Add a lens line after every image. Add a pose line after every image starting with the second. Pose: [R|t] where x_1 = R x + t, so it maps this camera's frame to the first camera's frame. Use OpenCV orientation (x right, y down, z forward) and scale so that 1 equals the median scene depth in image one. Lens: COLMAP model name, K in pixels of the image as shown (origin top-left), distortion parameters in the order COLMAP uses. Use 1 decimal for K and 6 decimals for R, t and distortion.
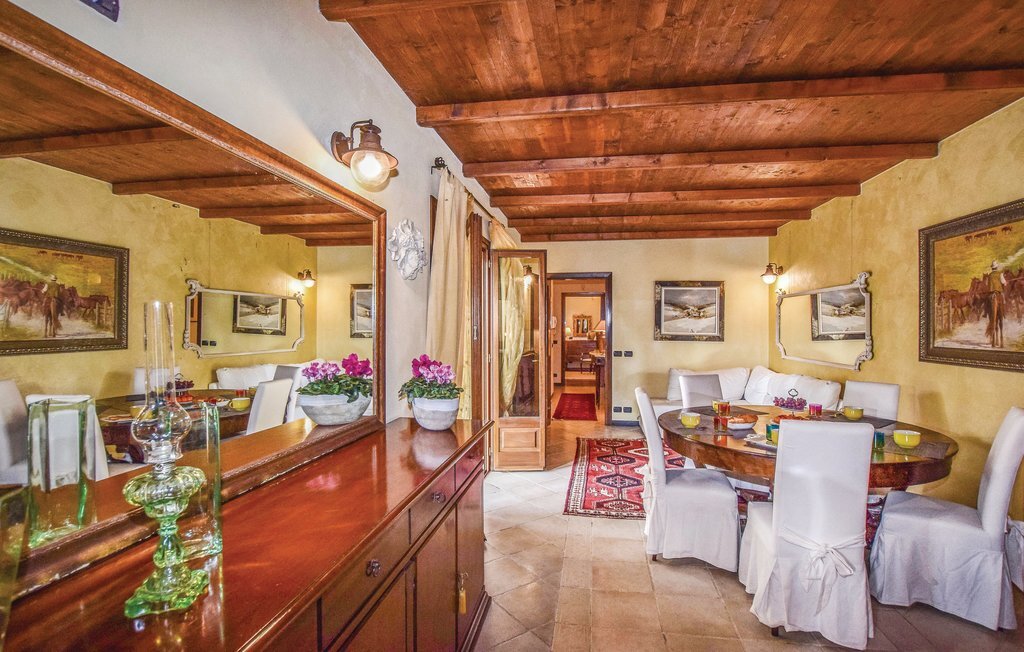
lens RADIAL K [[495.0, 0, 511.8], [0, 495.0, 327.2], [0, 0, 1]] dist [-0.024816, -0.000879]
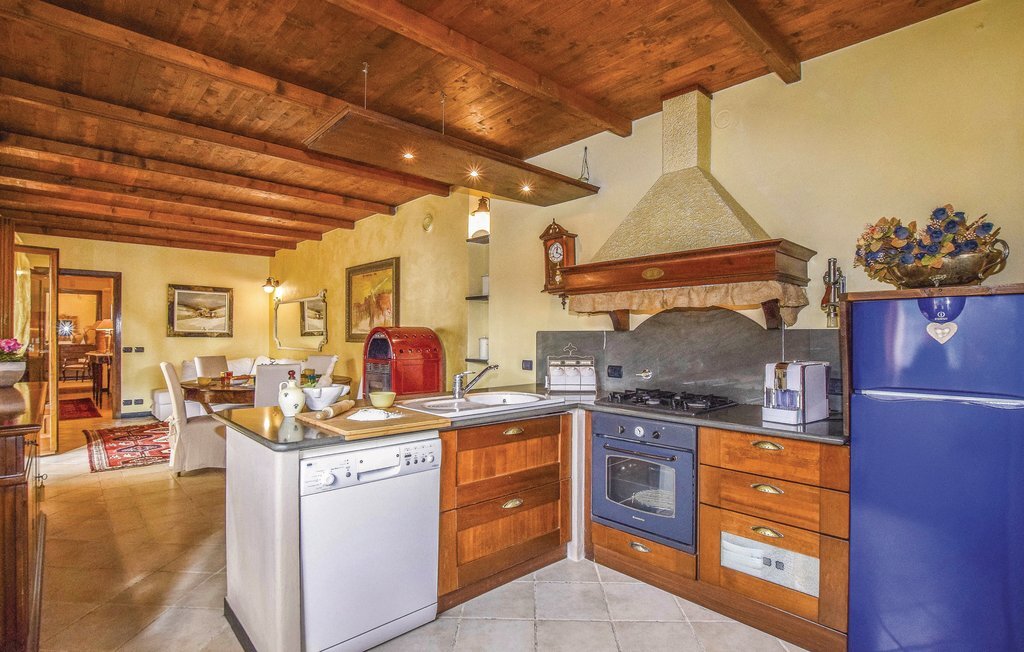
lens RADIAL K [[495.0, 0, 512.4], [0, 495.0, 332.8], [0, 0, 1]] dist [-0.024816, -0.000879]
pose [[0.610156, 0.003544, 0.792273, -0.127824], [-0.000458, 0.999991, -0.004121, 0.024613], [-0.792281, 0.002151, 0.610153, -0.336257]]
